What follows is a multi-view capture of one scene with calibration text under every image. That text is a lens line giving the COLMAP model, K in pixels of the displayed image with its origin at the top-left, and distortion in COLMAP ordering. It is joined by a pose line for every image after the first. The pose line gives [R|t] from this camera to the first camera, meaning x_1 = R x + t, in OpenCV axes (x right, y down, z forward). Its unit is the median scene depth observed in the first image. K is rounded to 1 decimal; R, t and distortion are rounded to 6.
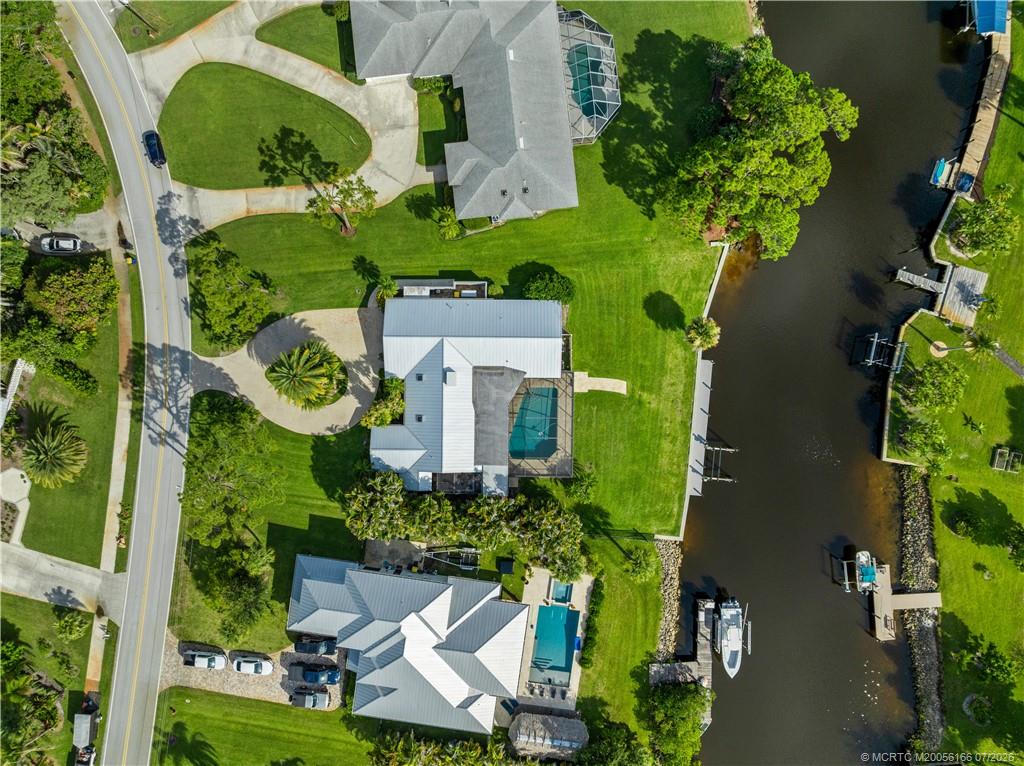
lens RADIAL K [[721.5, 0, 512.0], [0, 721.5, 383.0], [0, 0, 1]] dist [-0.035265, -0.001506]
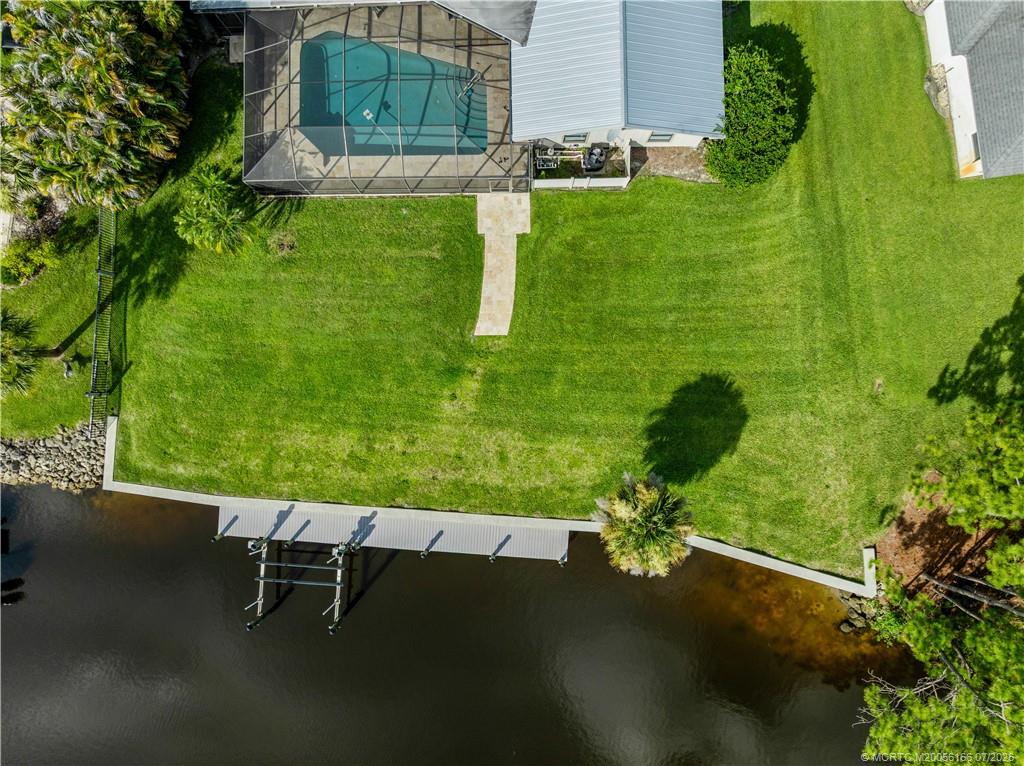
lens RADIAL K [[721.5, 0, 512.0], [0, 721.5, 383.0], [0, 0, 1]] dist [-0.035265, -0.001506]
pose [[0.019863, 0.999796, -0.003637, 0.185228], [-0.999740, 0.019903, 0.011150, -0.008007], [0.011220, 0.003414, 0.999931, 0.615552]]
